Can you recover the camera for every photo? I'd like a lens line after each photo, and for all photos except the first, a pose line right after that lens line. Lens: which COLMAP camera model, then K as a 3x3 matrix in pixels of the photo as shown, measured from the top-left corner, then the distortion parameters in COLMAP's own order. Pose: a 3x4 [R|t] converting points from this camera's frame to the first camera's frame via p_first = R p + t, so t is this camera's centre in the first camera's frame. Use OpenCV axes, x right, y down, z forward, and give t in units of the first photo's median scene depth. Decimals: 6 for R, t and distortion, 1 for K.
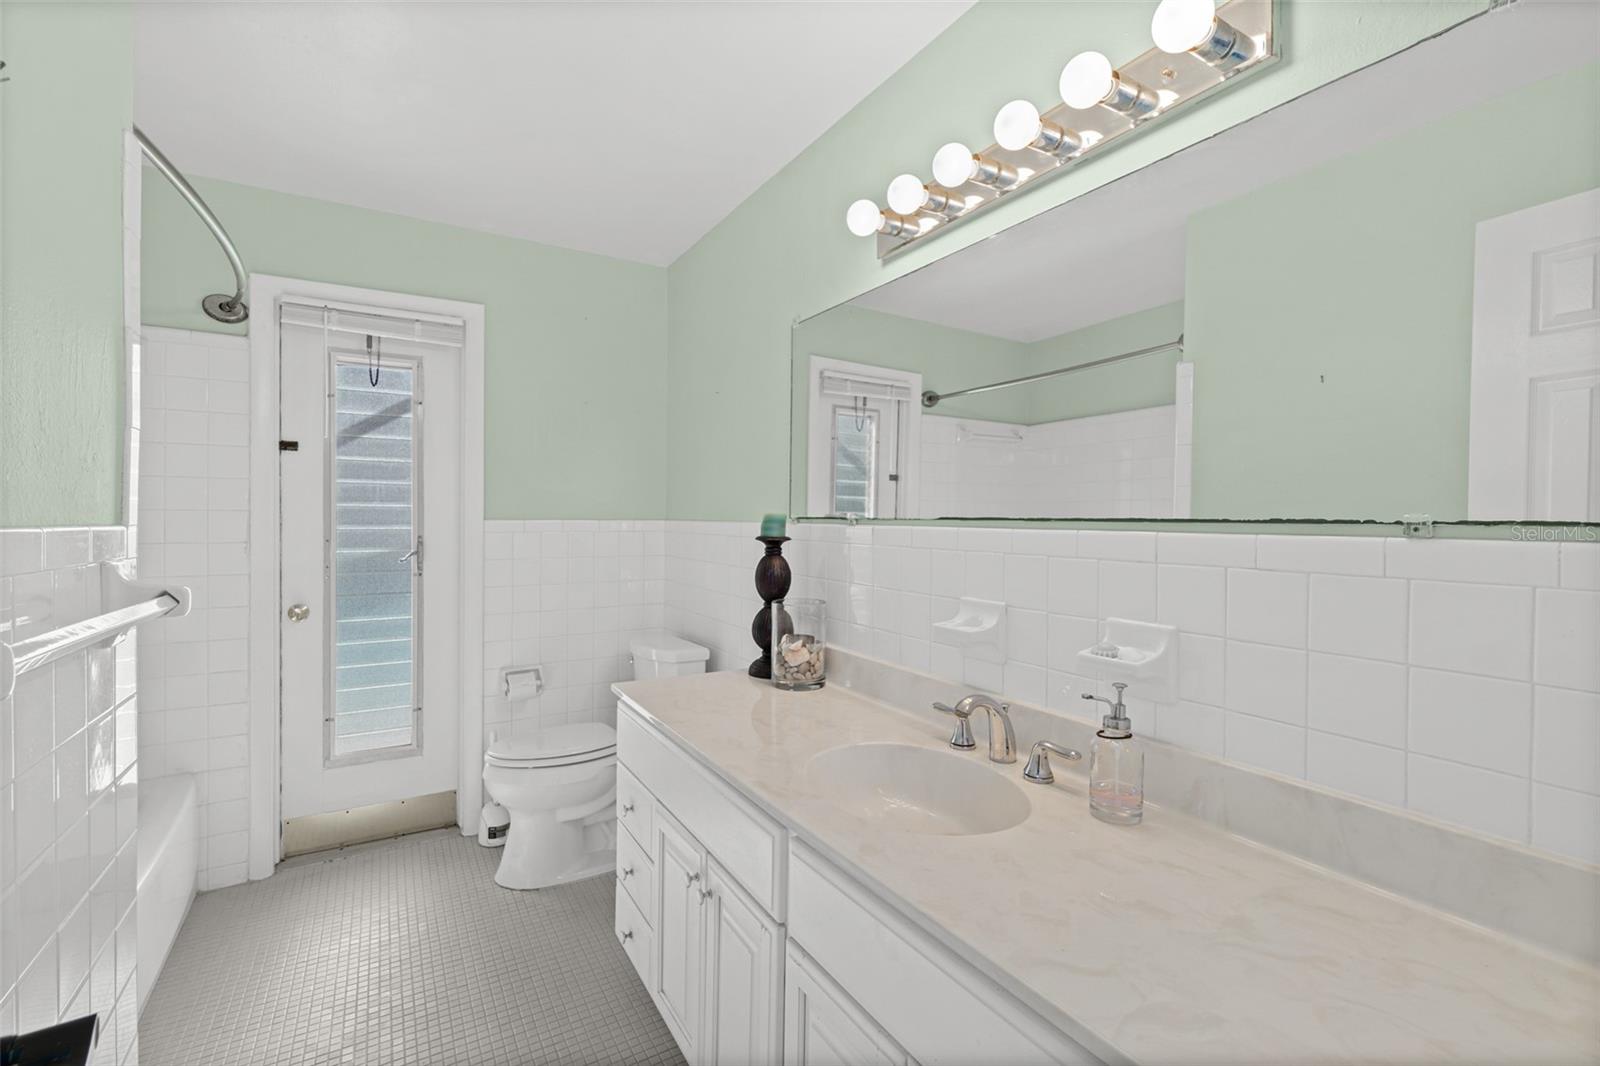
lens RADIAL K [[716.7, 0, 779.6], [0, 716.7, 523.8], [0, 0, 1]] dist [-0.000553, -0.000310]
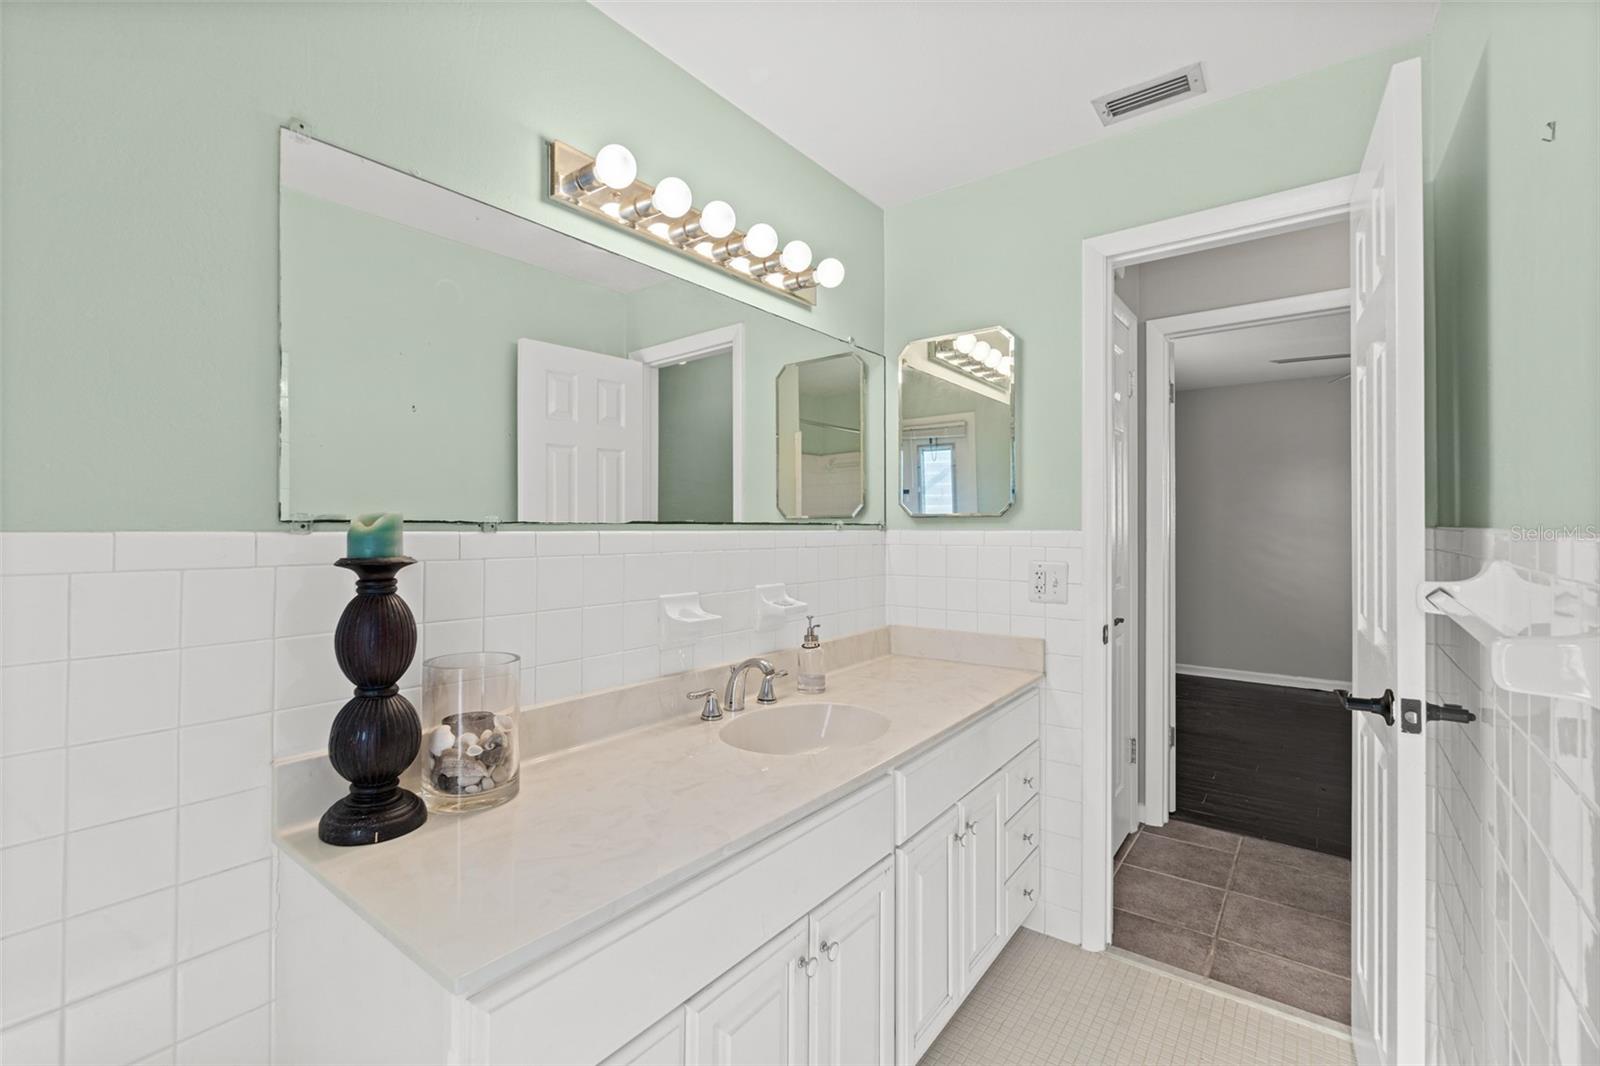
lens RADIAL K [[716.7, 0, 779.6], [0, 716.7, 523.8], [0, 0, 1]] dist [-0.000553, -0.000310]
pose [[-0.384846, -0.009055, 0.922936, -0.627362], [0.001937, 0.999942, 0.010618, -0.012651], [-0.922979, 0.005874, -0.384806, 0.974016]]
